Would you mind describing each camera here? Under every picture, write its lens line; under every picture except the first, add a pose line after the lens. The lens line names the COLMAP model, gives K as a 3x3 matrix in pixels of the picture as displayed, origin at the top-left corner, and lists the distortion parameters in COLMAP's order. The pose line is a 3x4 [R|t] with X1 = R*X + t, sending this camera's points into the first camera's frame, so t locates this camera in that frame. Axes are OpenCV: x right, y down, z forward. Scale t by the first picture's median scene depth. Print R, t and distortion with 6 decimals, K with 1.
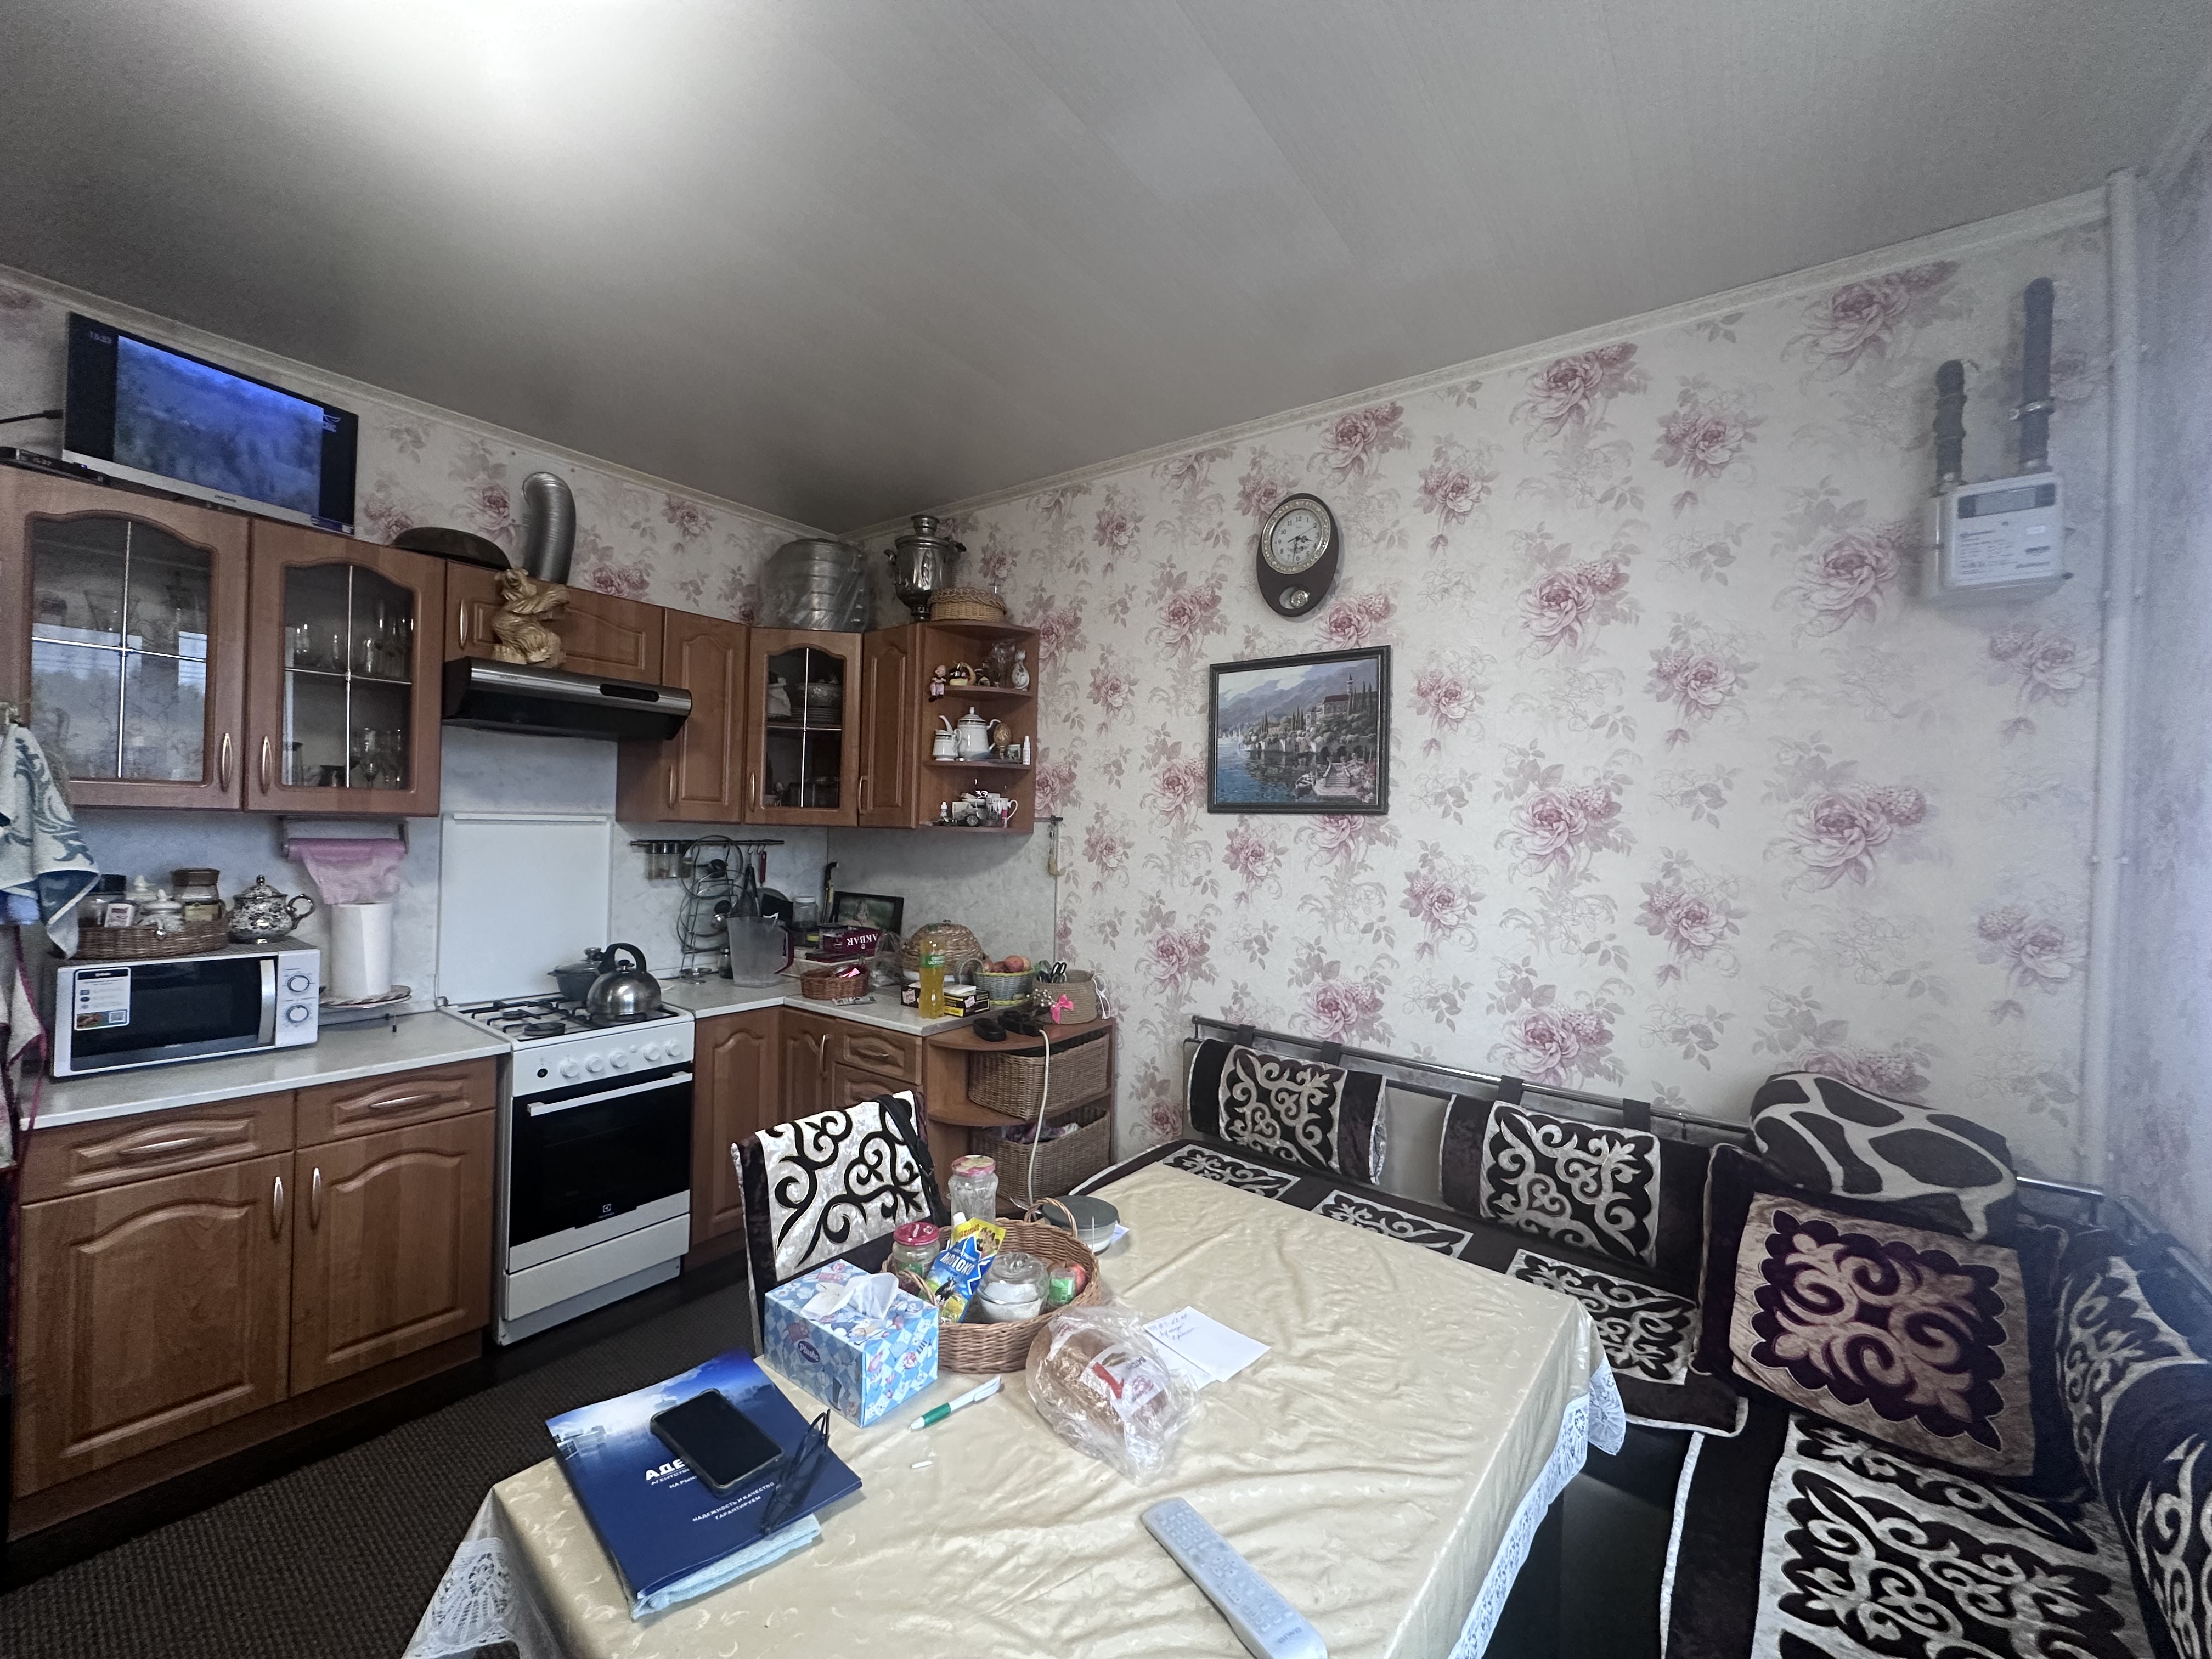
lens RADIAL K [[878.2, 0, 1105.2], [0, 878.2, 829.1], [0, 0, 1]] dist [-0.004694, 0.001217]
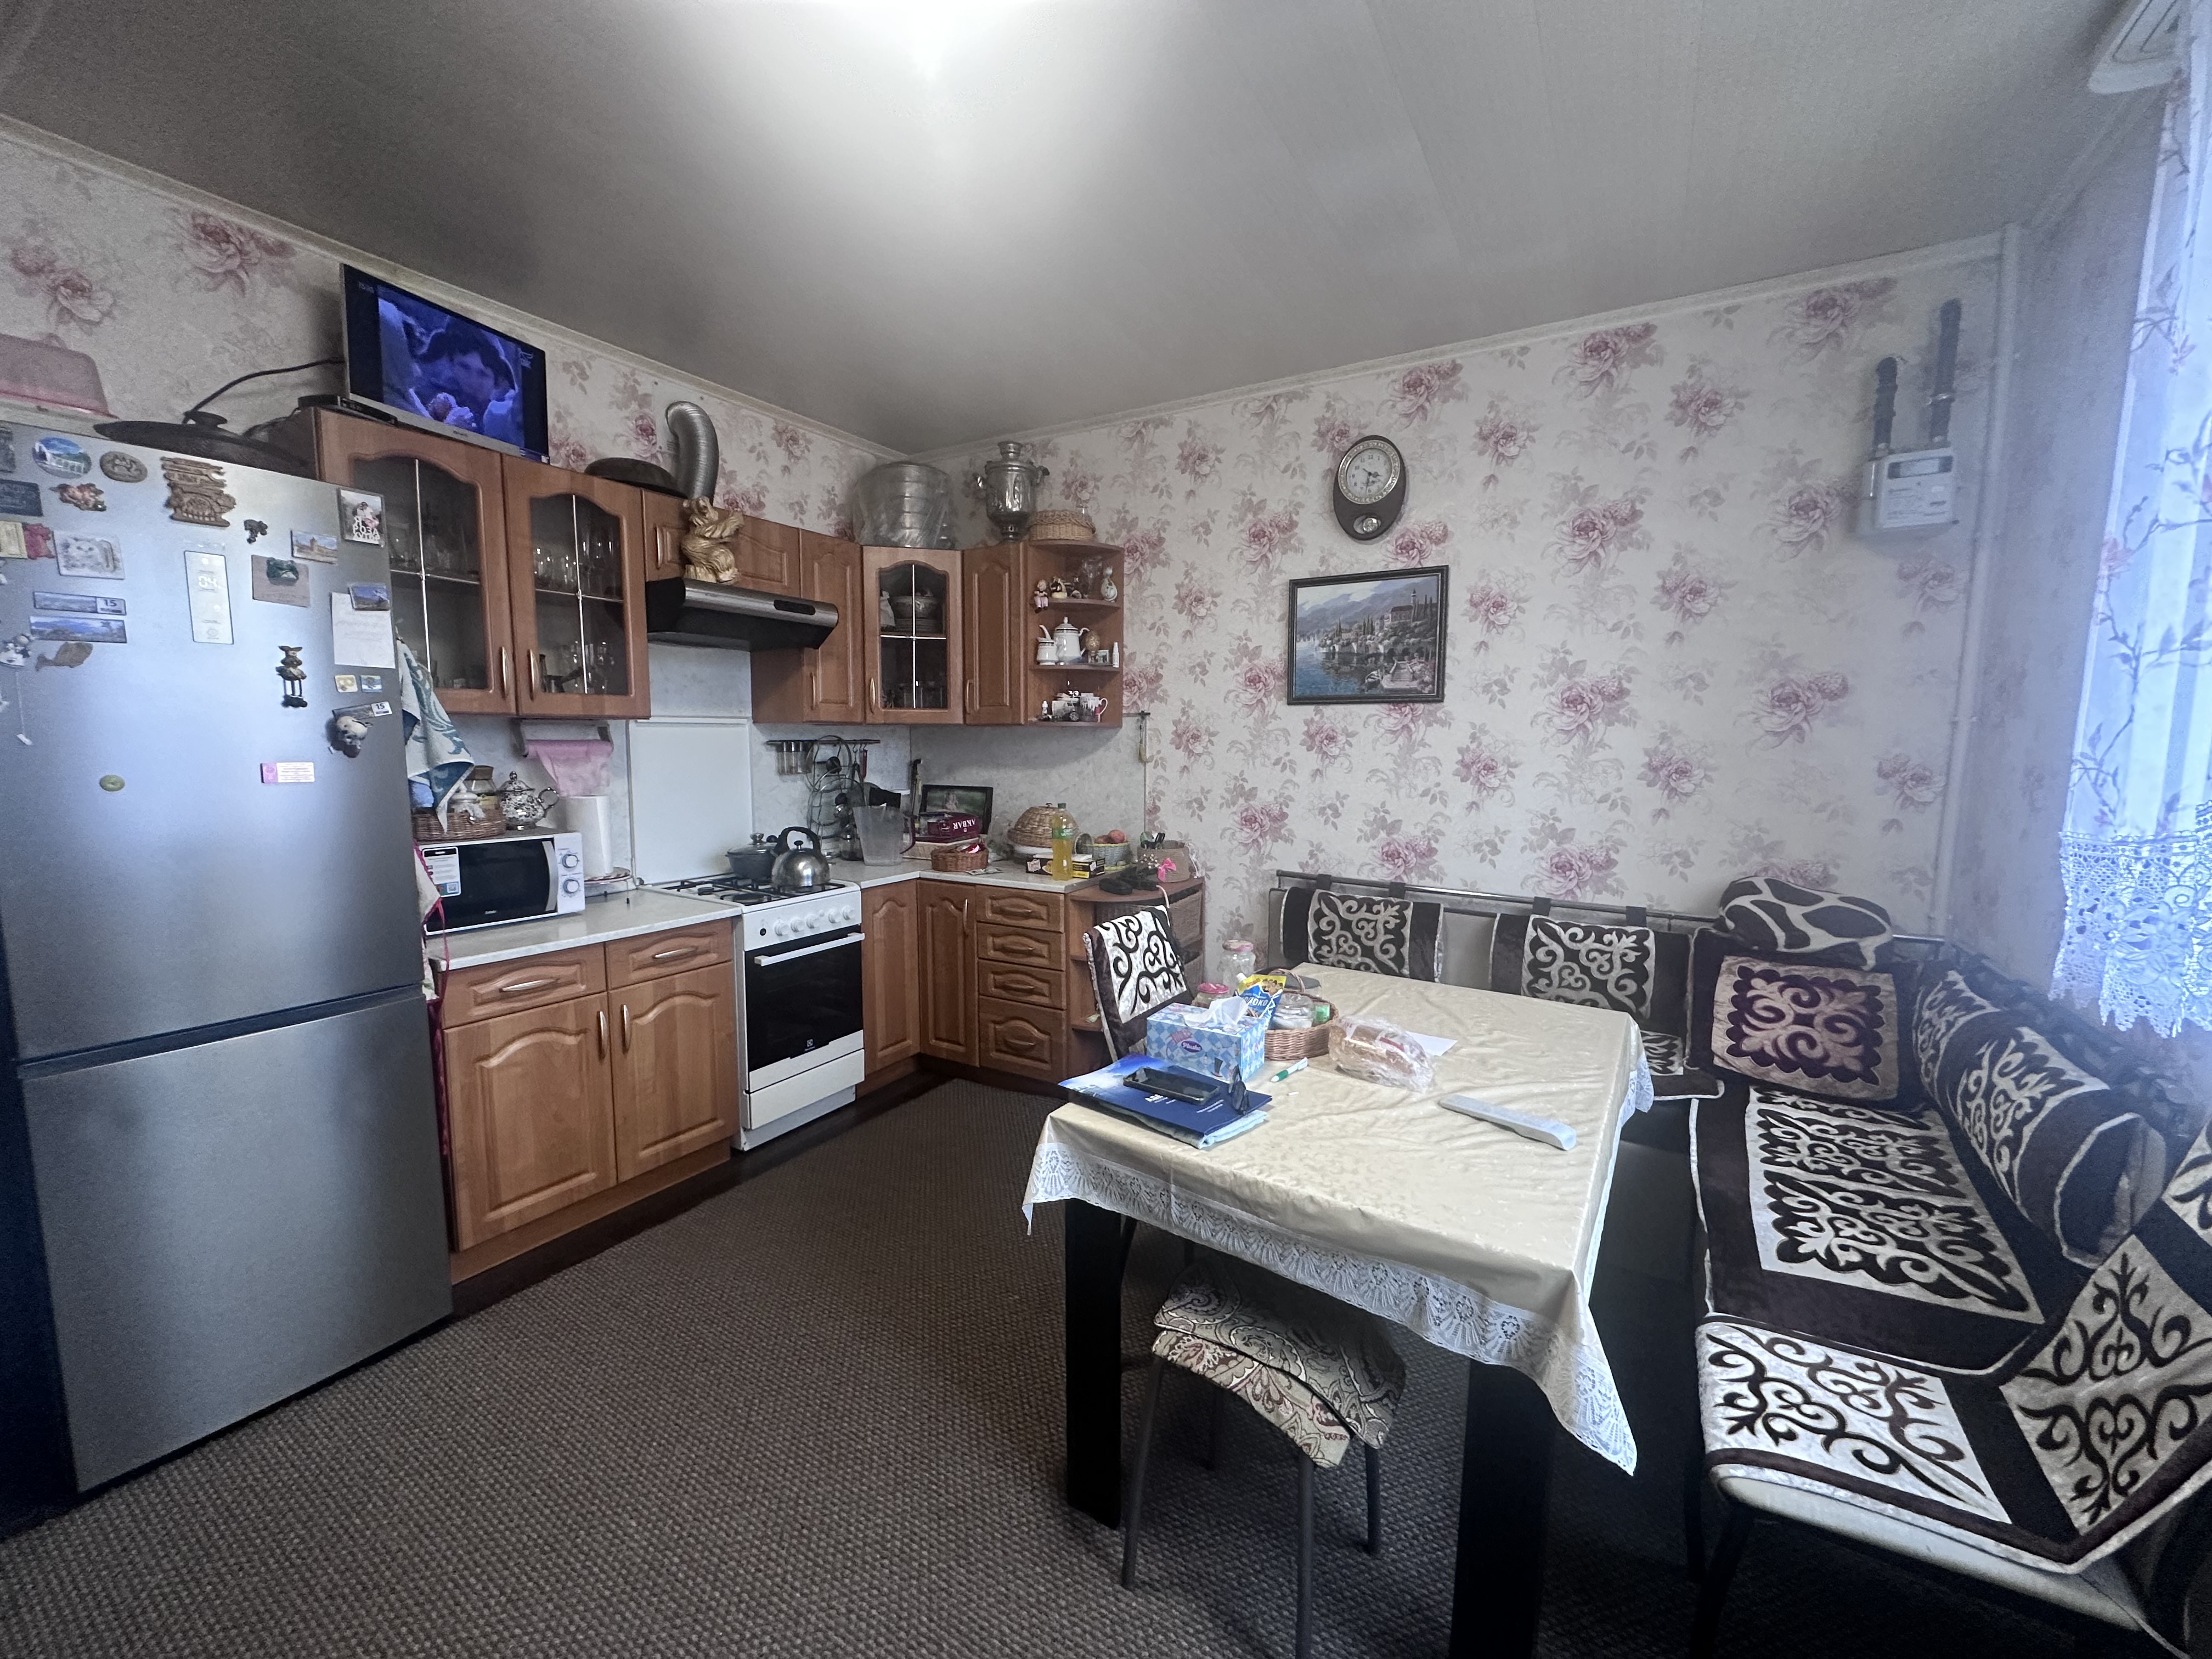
lens RADIAL K [[878.2, 0, 1104.9], [0, 878.2, 828.1], [0, 0, 1]] dist [-0.004694, 0.001217]
pose [[0.995098, -0.030687, 0.094012, -0.326347], [0.020839, 0.994359, 0.103997, 0.024946], [-0.096673, -0.101528, 0.990124, -0.252307]]
